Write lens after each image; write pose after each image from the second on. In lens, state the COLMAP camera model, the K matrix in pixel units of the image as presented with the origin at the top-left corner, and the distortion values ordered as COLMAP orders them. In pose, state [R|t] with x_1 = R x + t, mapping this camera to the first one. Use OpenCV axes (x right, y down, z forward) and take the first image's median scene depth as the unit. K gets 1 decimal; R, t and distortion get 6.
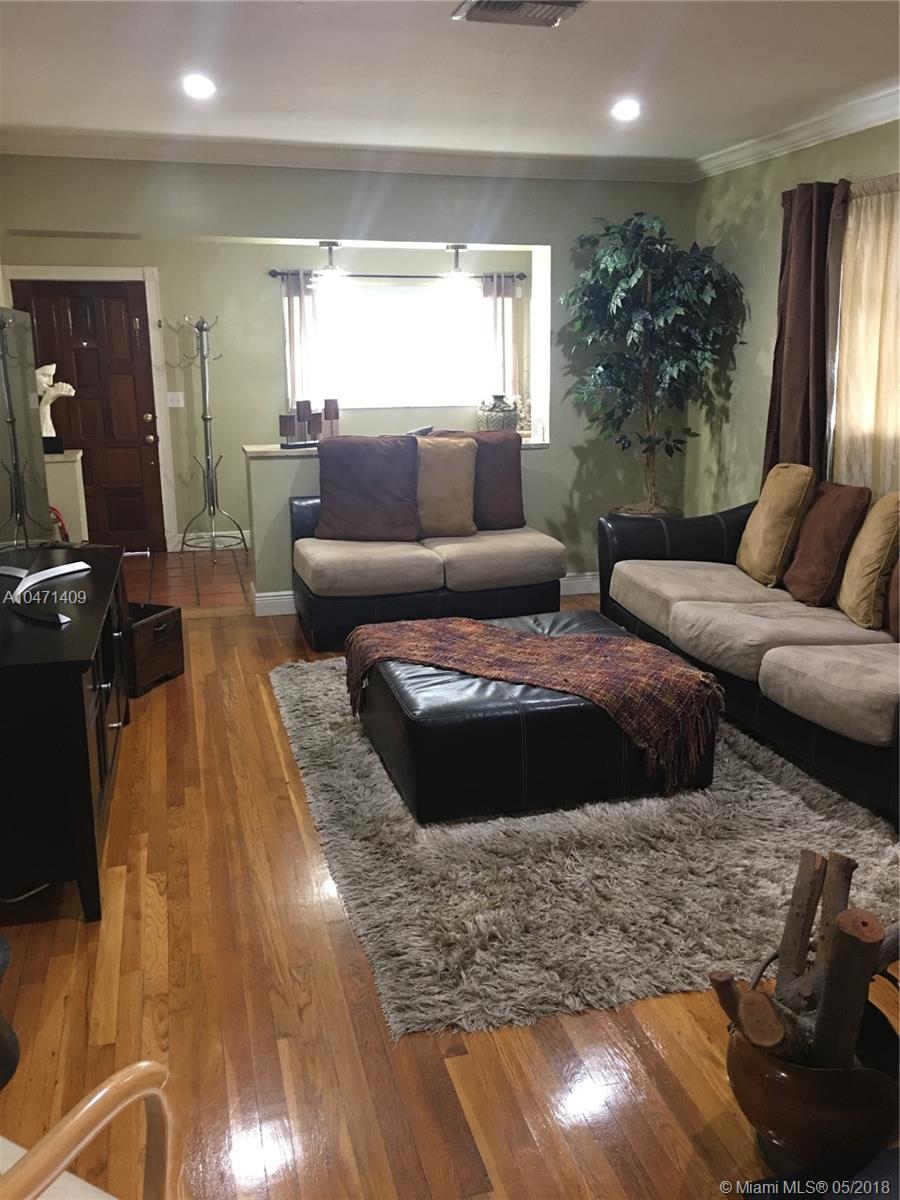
lens RADIAL K [[1024.9, 0, 462.5], [0, 1024.9, 572.9], [0, 0, 1]] dist [0.072842, -0.111704]
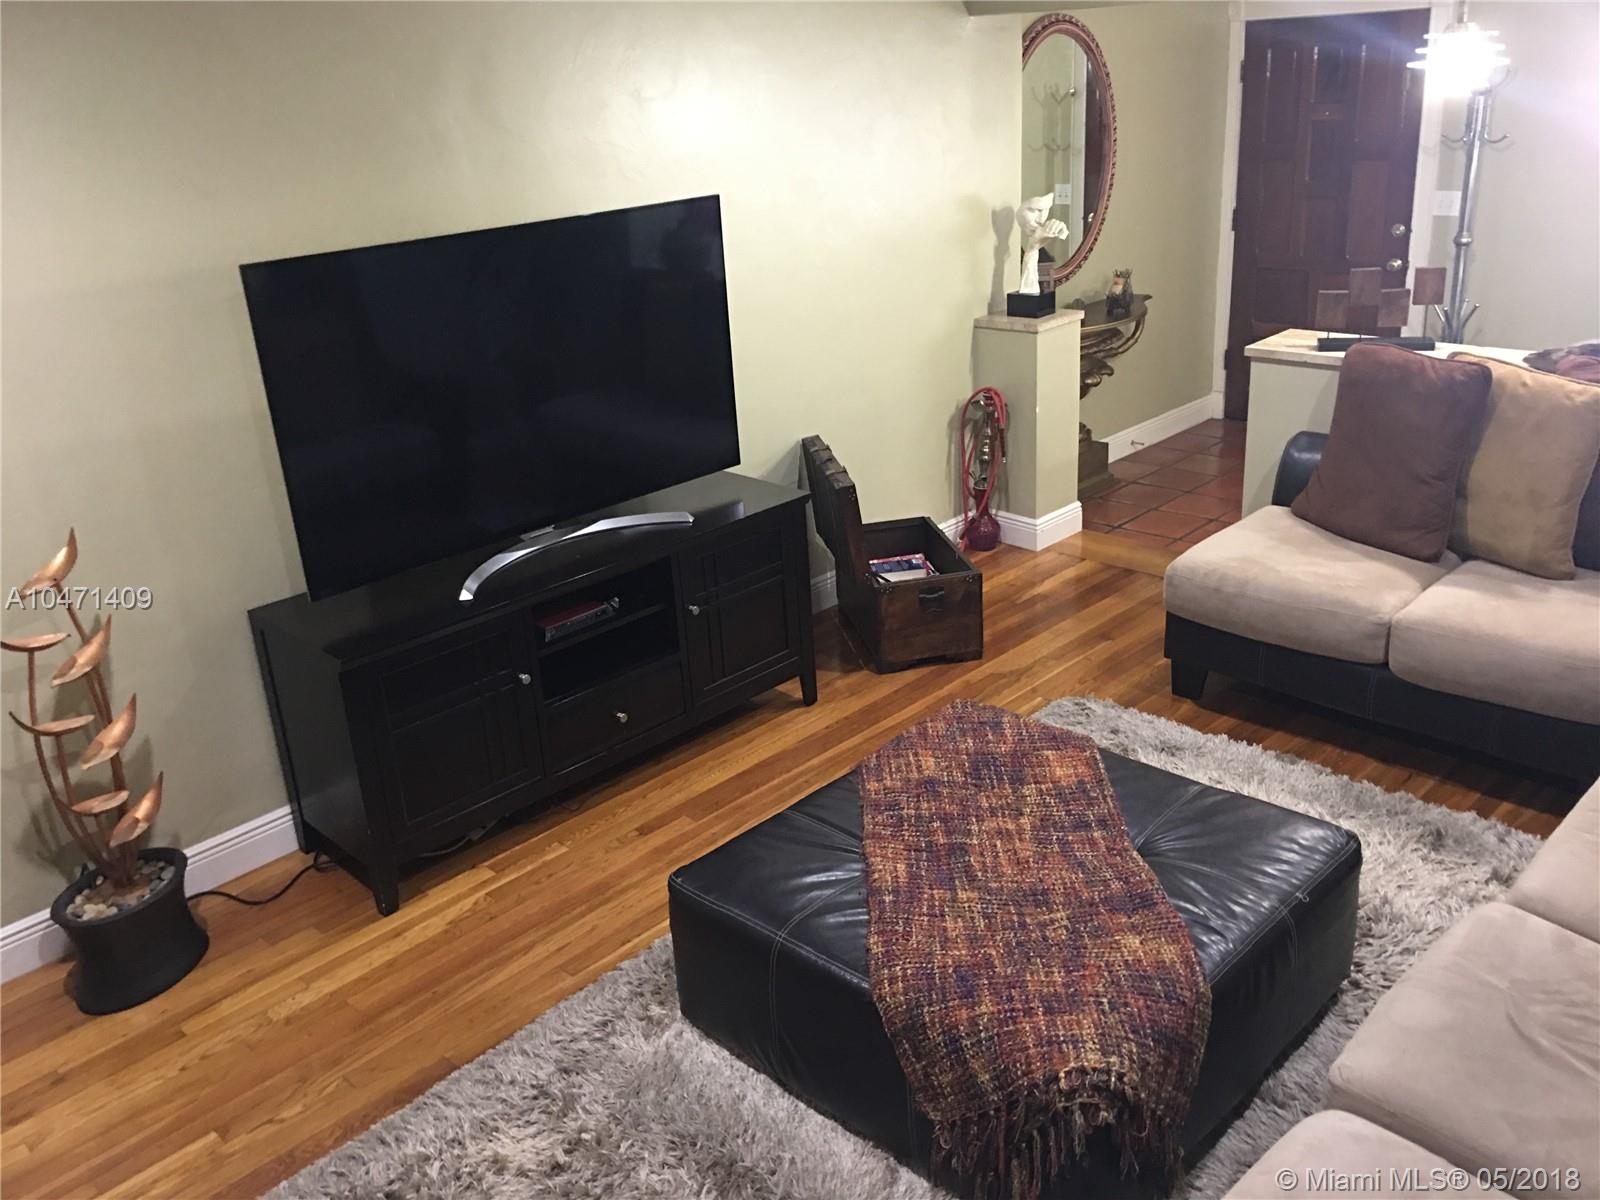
lens RADIAL K [[1366.5, 0, 792.2], [0, 1366.5, 591.0], [0, 0, 1]] dist [0.072842, -0.111704]
pose [[0.496607, 0.295783, -0.816024, 0.518422], [-0.127412, 0.954803, 0.268547, -0.226629], [0.858573, -0.029391, 0.511848, 0.443804]]
